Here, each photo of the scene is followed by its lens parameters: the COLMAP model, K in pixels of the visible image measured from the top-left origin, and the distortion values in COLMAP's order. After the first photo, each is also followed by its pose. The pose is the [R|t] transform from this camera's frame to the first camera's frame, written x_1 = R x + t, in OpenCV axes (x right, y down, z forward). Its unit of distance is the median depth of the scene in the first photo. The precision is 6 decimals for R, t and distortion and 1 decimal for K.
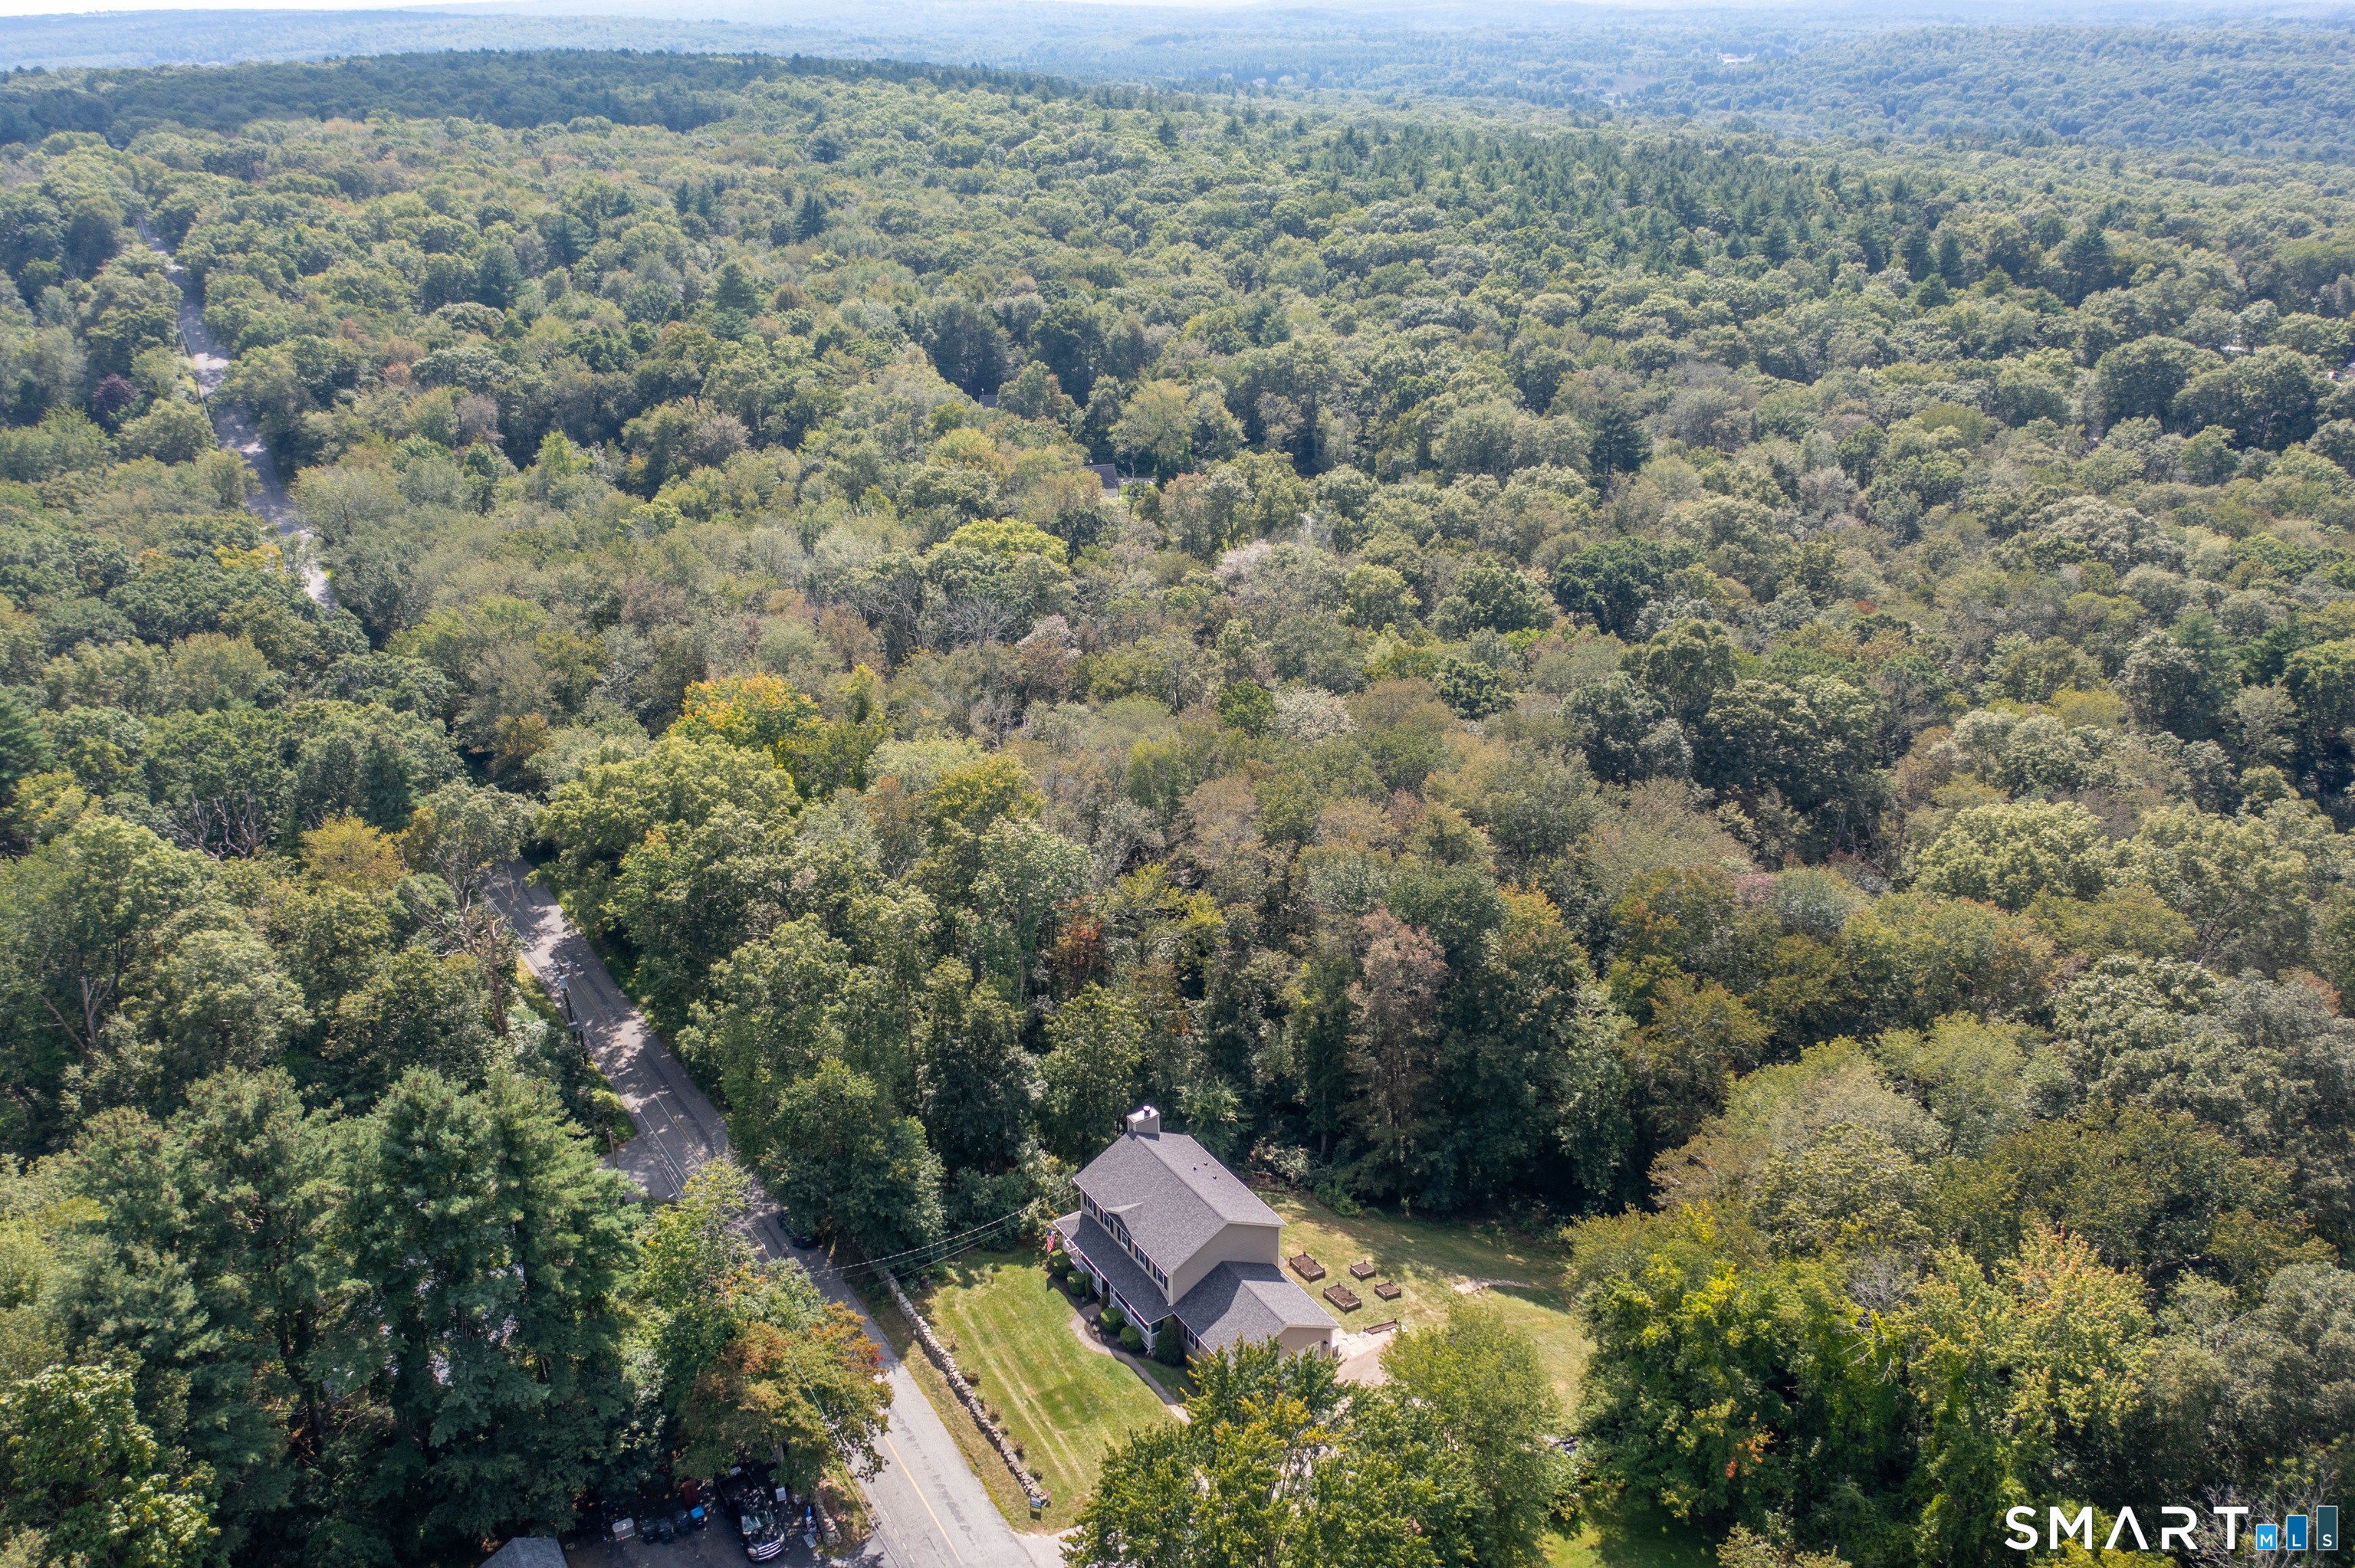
lens RADIAL K [[1858.5, 0, 1177.5], [0, 1858.5, 784.0], [0, 0, 1]] dist [-0.022563, 0.001663]
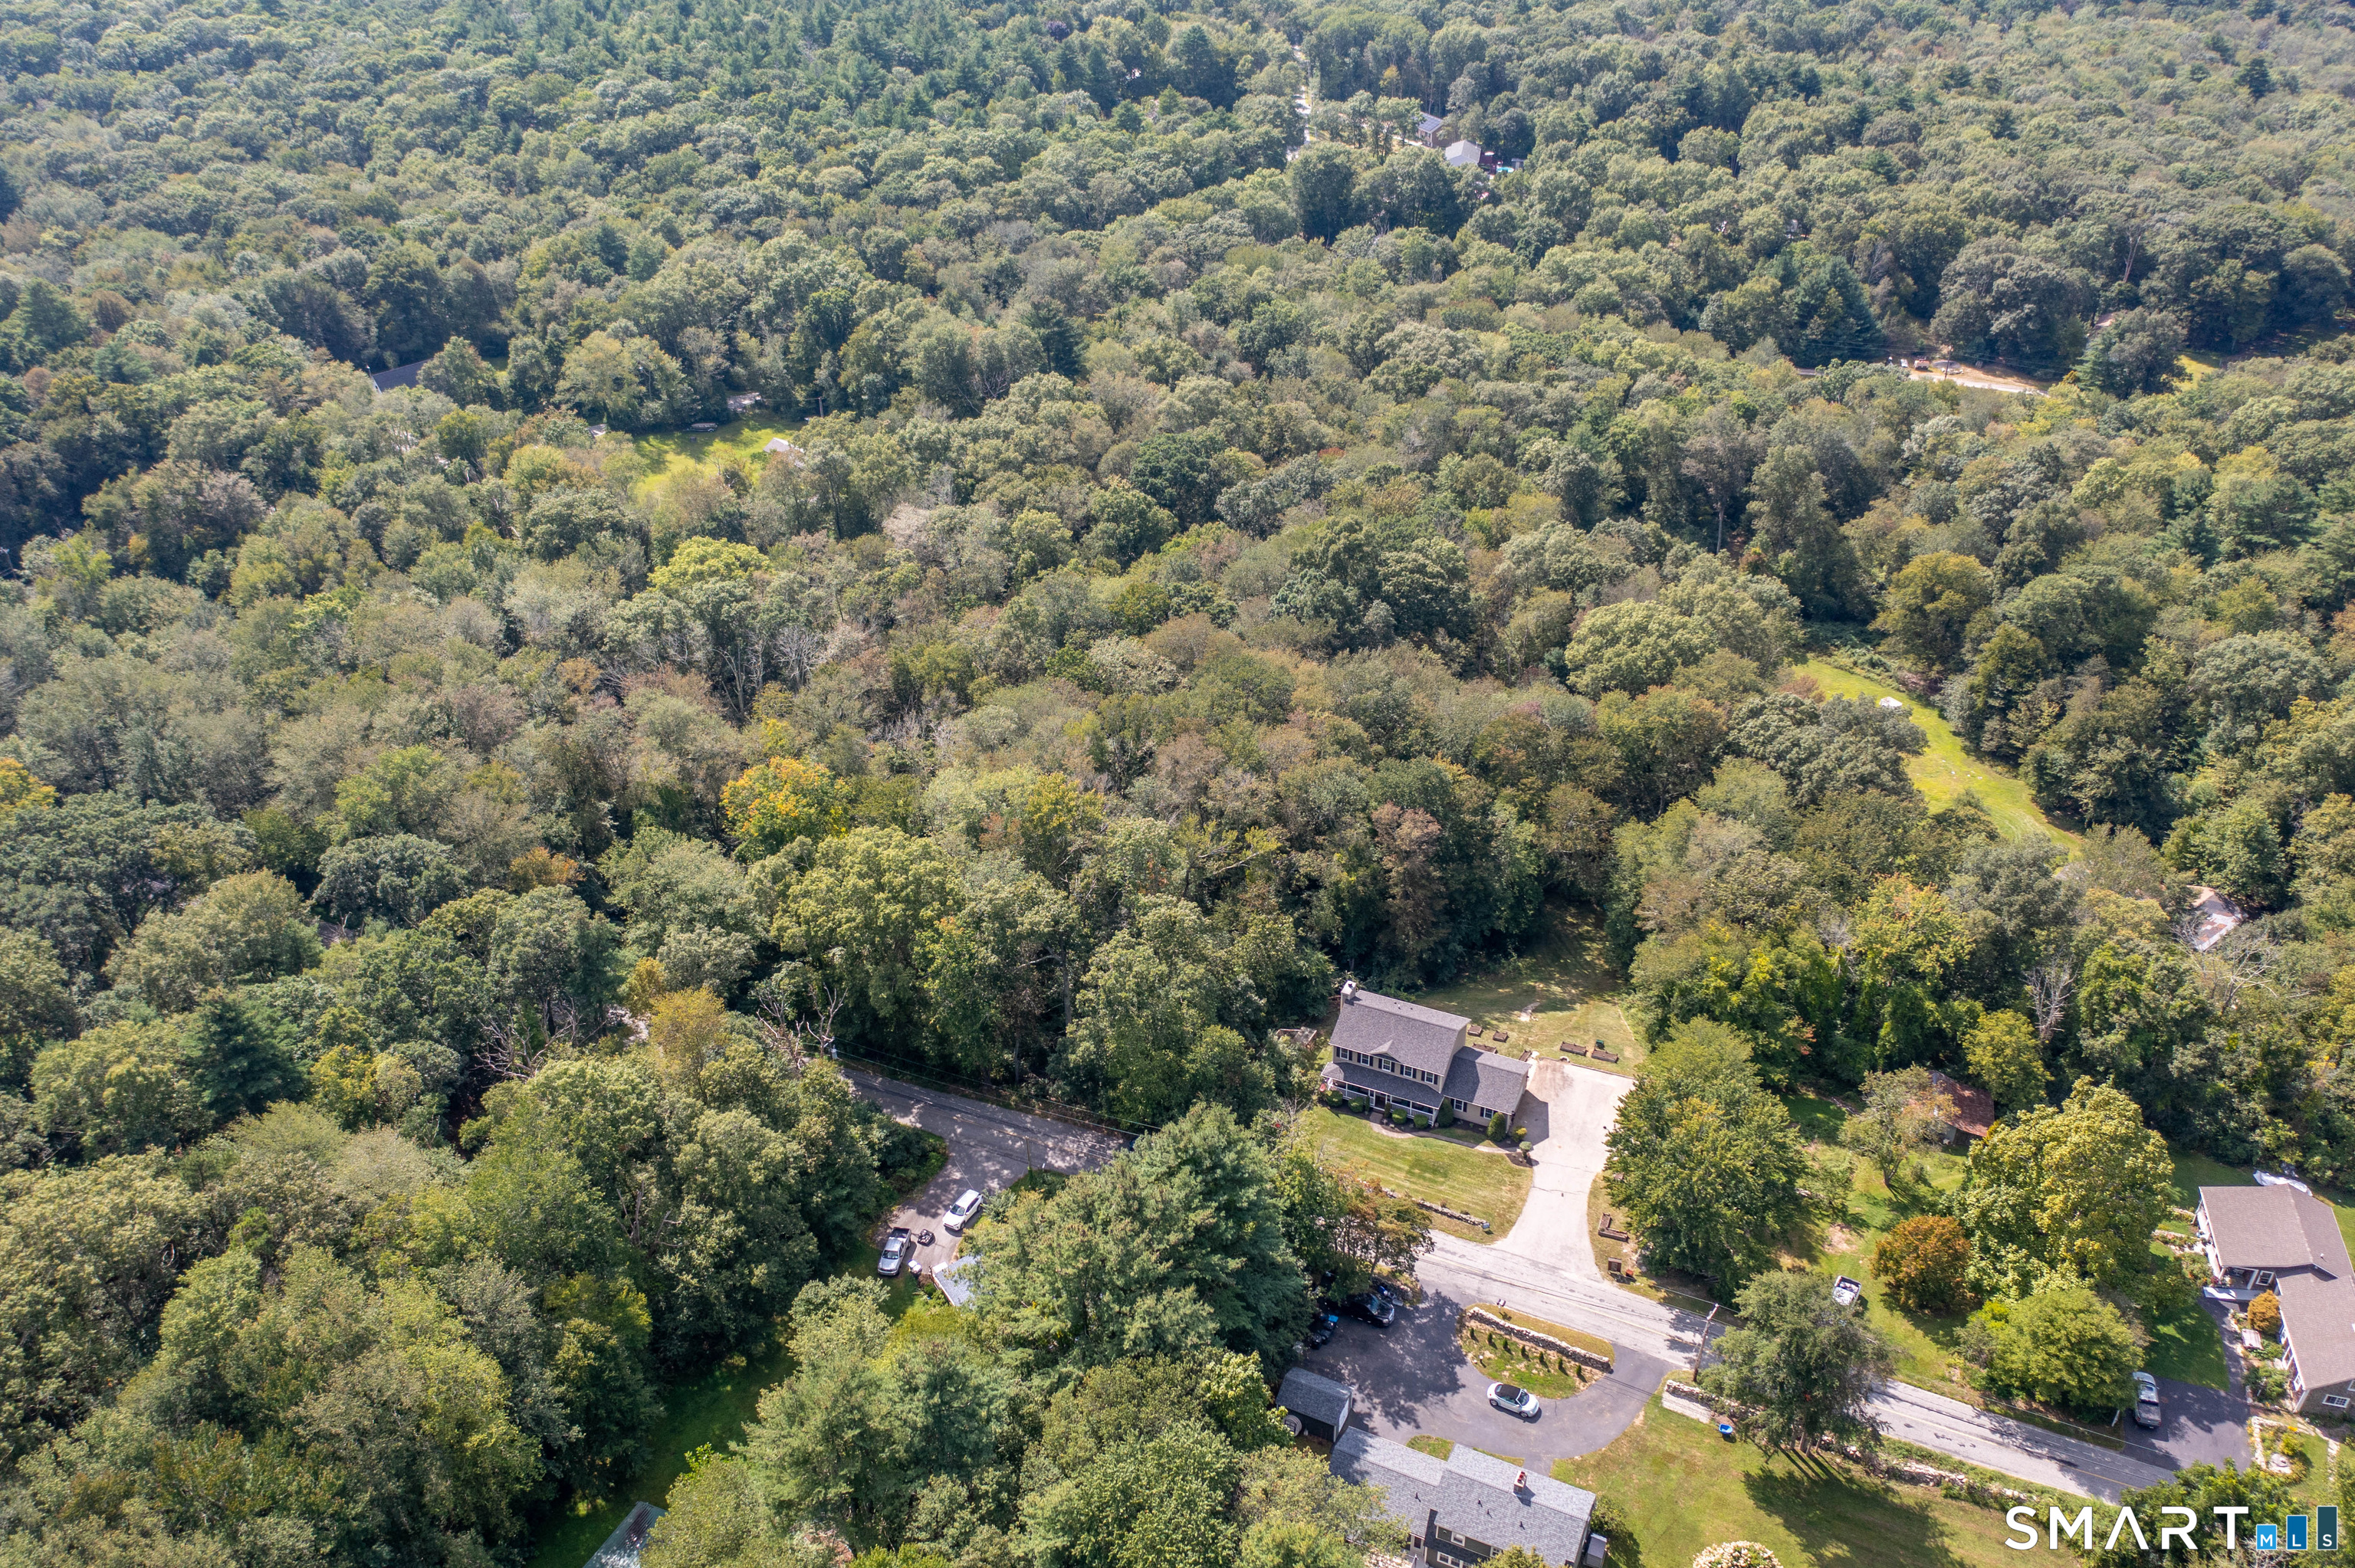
lens RADIAL K [[1858.5, 0, 1177.5], [0, 1858.5, 784.0], [0, 0, 1]] dist [-0.022563, 0.001663]
pose [[0.832729, -0.300822, 0.464832, -0.323556], [0.225207, 0.950970, 0.211984, -0.136322], [-0.505811, -0.071841, 0.859648, -0.089150]]
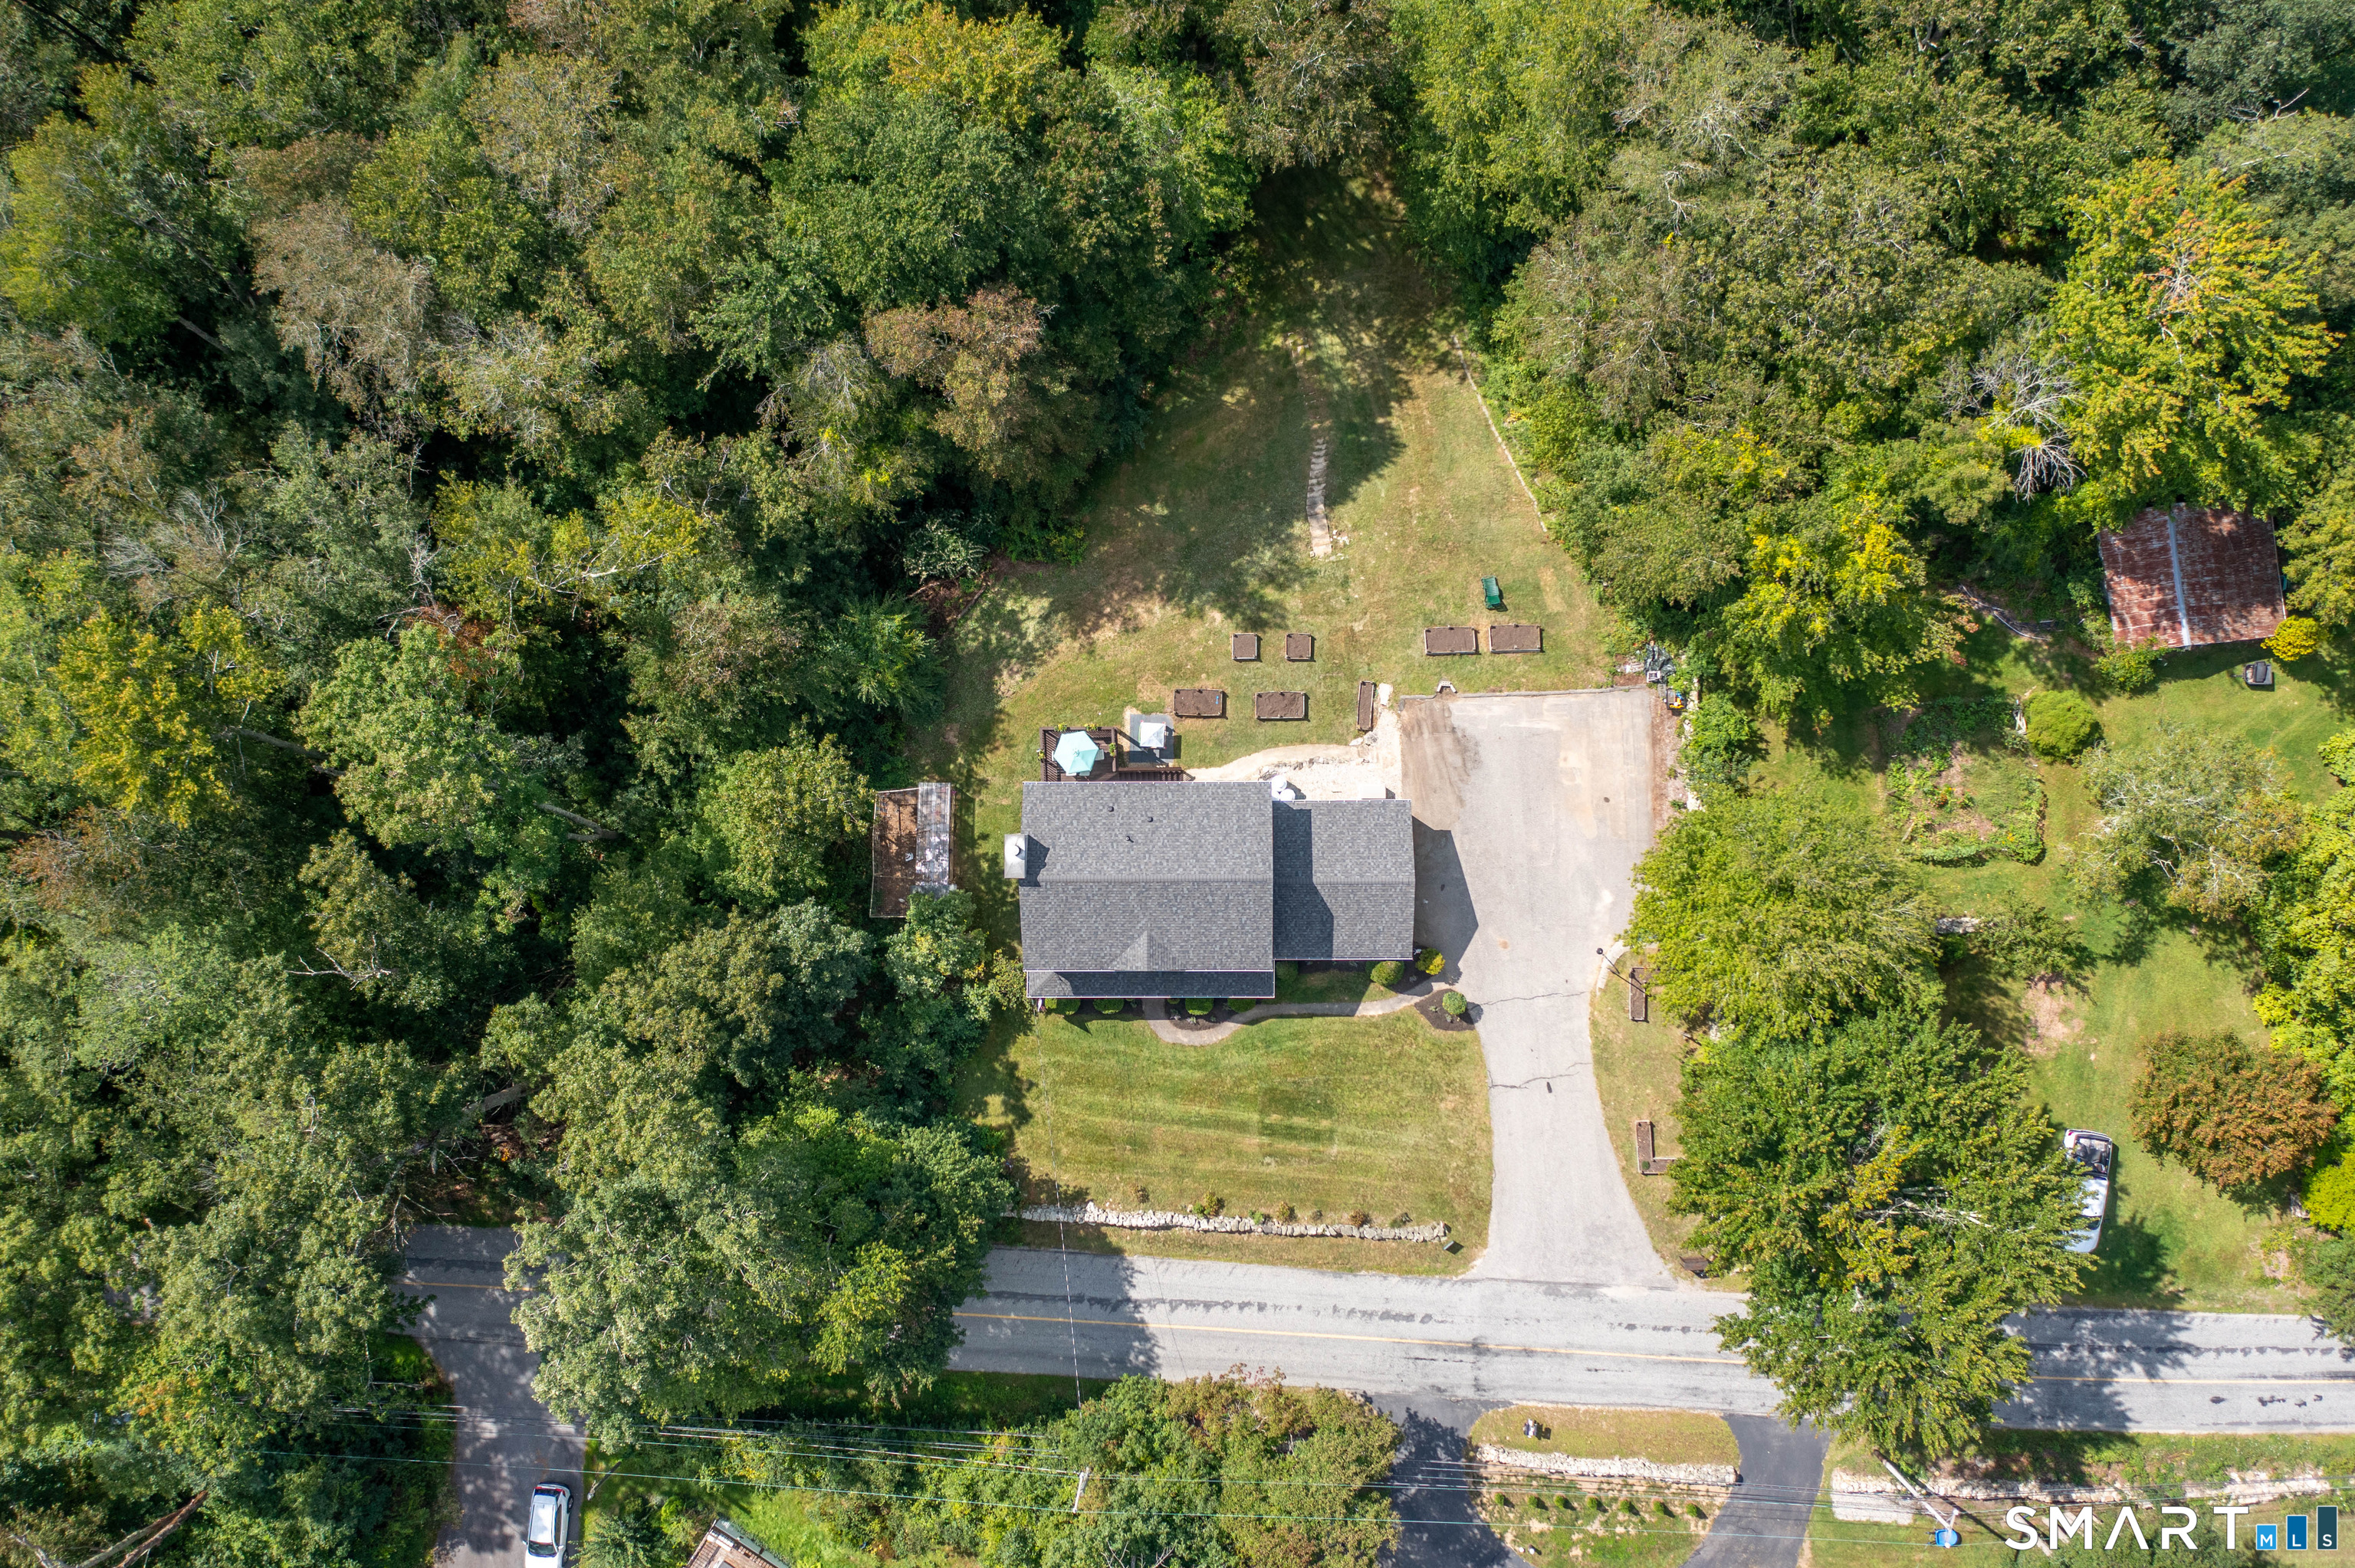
lens RADIAL K [[1873.2, 0, 1171.9], [0, 1873.2, 772.6], [0, 0, 1]] dist [-0.027266, -0.000097]
pose [[0.525771, -0.850478, 0.015888, 0.011990], [0.361959, 0.240590, 0.900612, -0.179966], [-0.769773, -0.467765, 0.434334, 0.274573]]
